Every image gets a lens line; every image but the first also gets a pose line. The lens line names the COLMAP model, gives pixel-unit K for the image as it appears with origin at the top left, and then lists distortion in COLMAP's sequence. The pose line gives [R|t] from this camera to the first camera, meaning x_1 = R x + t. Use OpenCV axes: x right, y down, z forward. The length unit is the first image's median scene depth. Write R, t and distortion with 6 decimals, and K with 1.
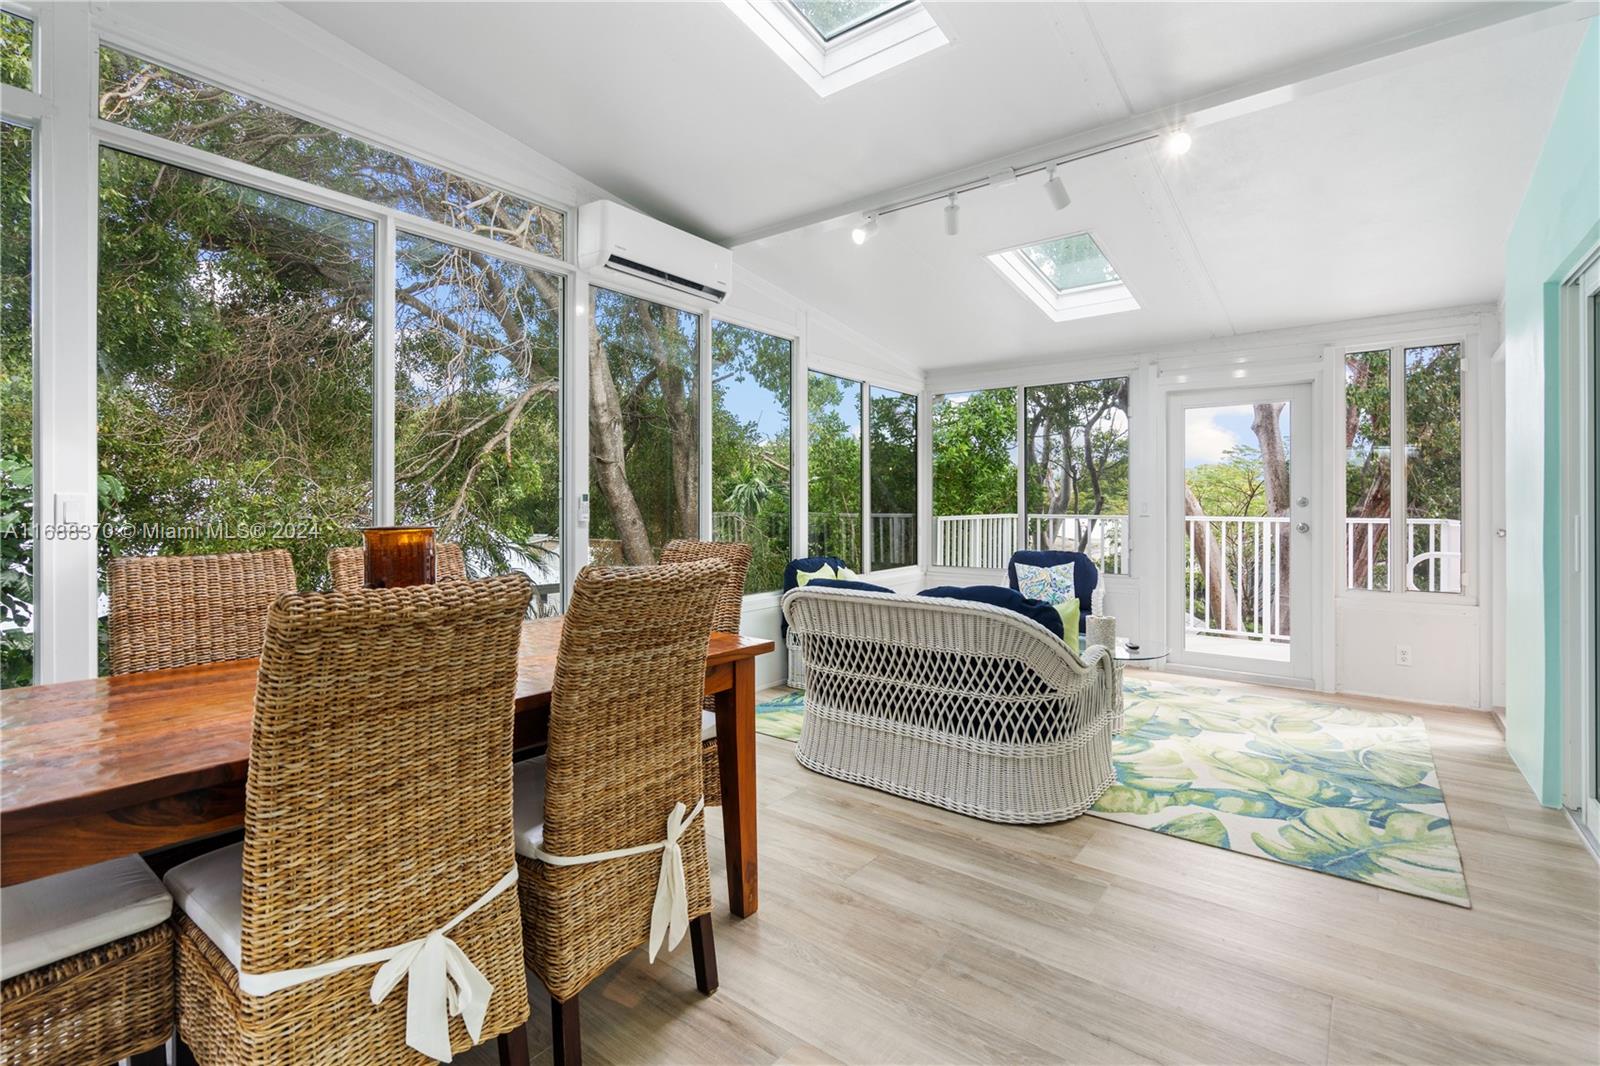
lens RADIAL K [[736.5, 0, 789.0], [0, 736.5, 506.1], [0, 0, 1]] dist [-0.000541, 0.000337]
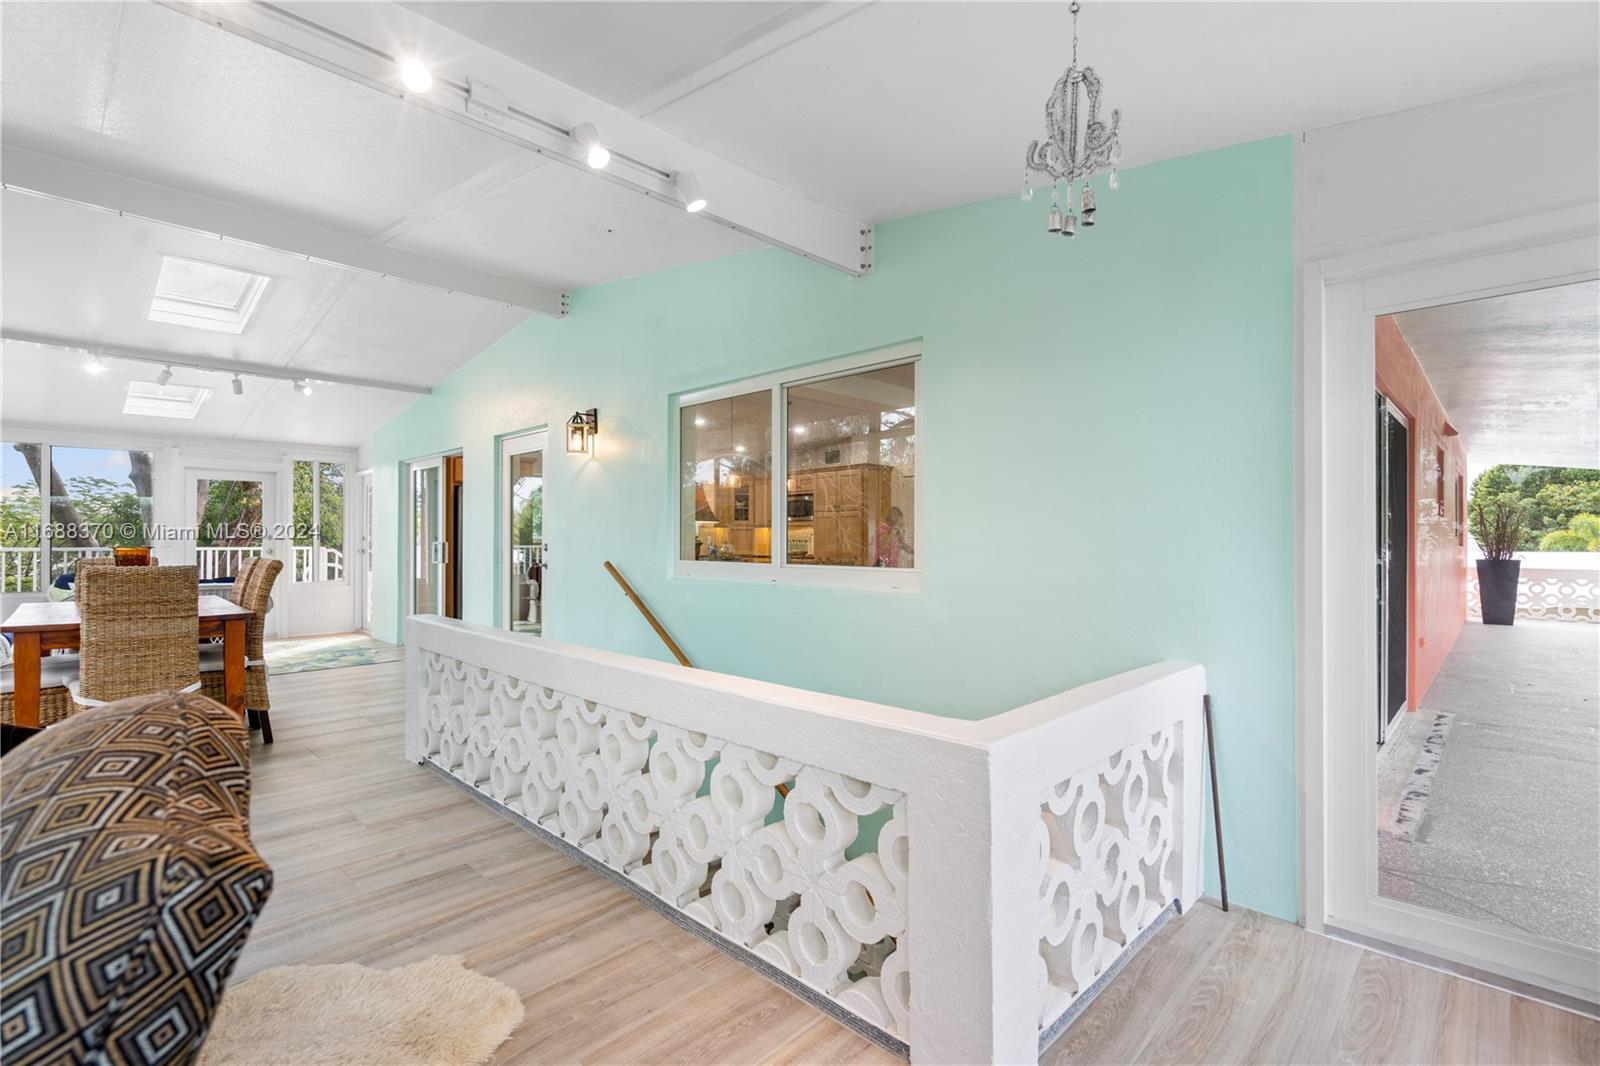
lens RADIAL K [[736.5, 0, 797.3], [0, 736.5, 537.1], [0, 0, 1]] dist [-0.000541, 0.000337]
pose [[0.116362, 0.004813, 0.993195, -1.448025], [0.002248, 0.999984, -0.005110, 0.004043], [-0.993204, 0.002827, 0.116349, -0.754851]]
